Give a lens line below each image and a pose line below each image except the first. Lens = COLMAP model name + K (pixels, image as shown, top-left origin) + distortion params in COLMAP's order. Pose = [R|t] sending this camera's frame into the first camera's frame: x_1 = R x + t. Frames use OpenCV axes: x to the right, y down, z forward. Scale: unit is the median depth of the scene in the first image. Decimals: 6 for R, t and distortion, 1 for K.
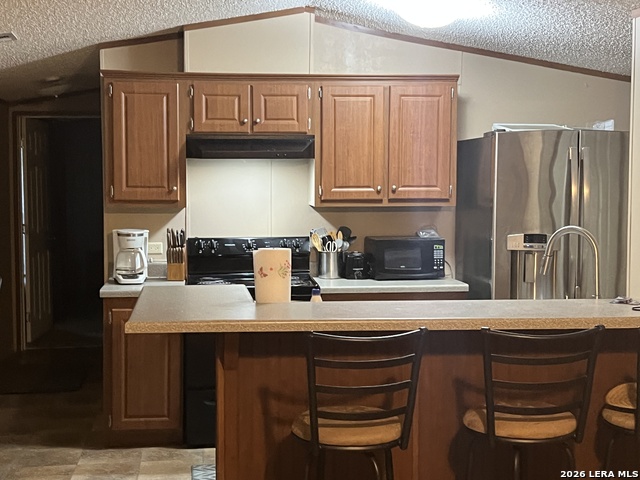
lens RADIAL K [[954.4, 0, 316.6], [0, 954.4, 238.3], [0, 0, 1]] dist [0.101182, 0.000000]
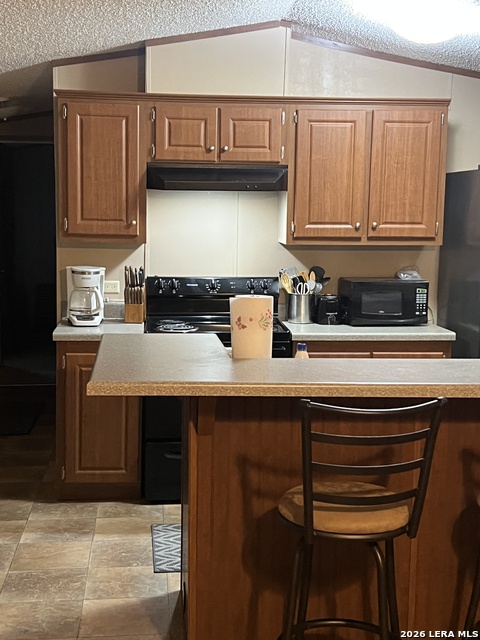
lens RADIAL K [[954.4, 0, 235.1], [0, 954.4, 323.1], [0, 0, 1]] dist [0.101182, 0.000000]
pose [[0.999489, 0.017055, -0.027020, -0.025427], [-0.015533, 0.998333, 0.055589, -0.008204], [0.027923, -0.055141, 0.998088, 0.086138]]
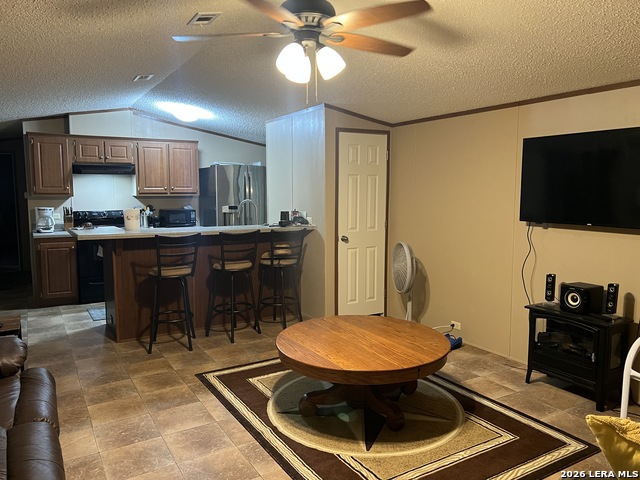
lens RADIAL K [[481.1, 0, 321.5], [0, 481.1, 238.3], [0, 0, 1]] dist [0.033849, -0.038899]
pose [[0.912704, -0.042823, 0.406371, -0.073505], [0.029013, 0.998775, 0.040087, 0.035010], [-0.407590, -0.024798, 0.912828, -0.238749]]
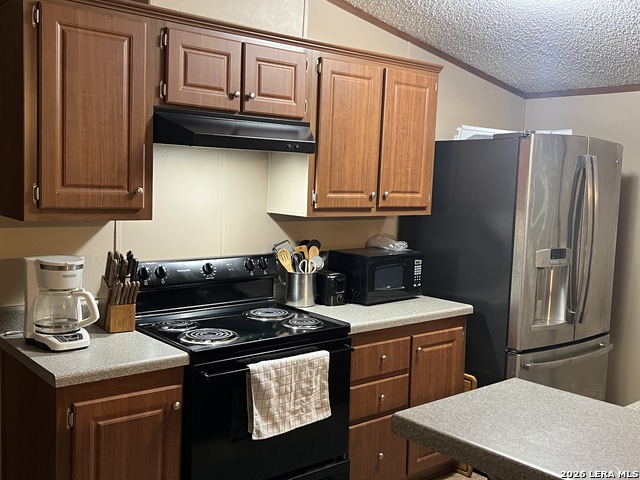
lens RADIAL K [[646.3, 0, 318.5], [0, 646.3, 244.2], [0, 0, 1]] dist [-0.018588, 0.000000]
pose [[0.832909, -0.027060, 0.552748, -0.284334], [0.004736, 0.999116, 0.041775, -0.033510], [-0.553390, -0.032177, 0.832300, 0.576563]]
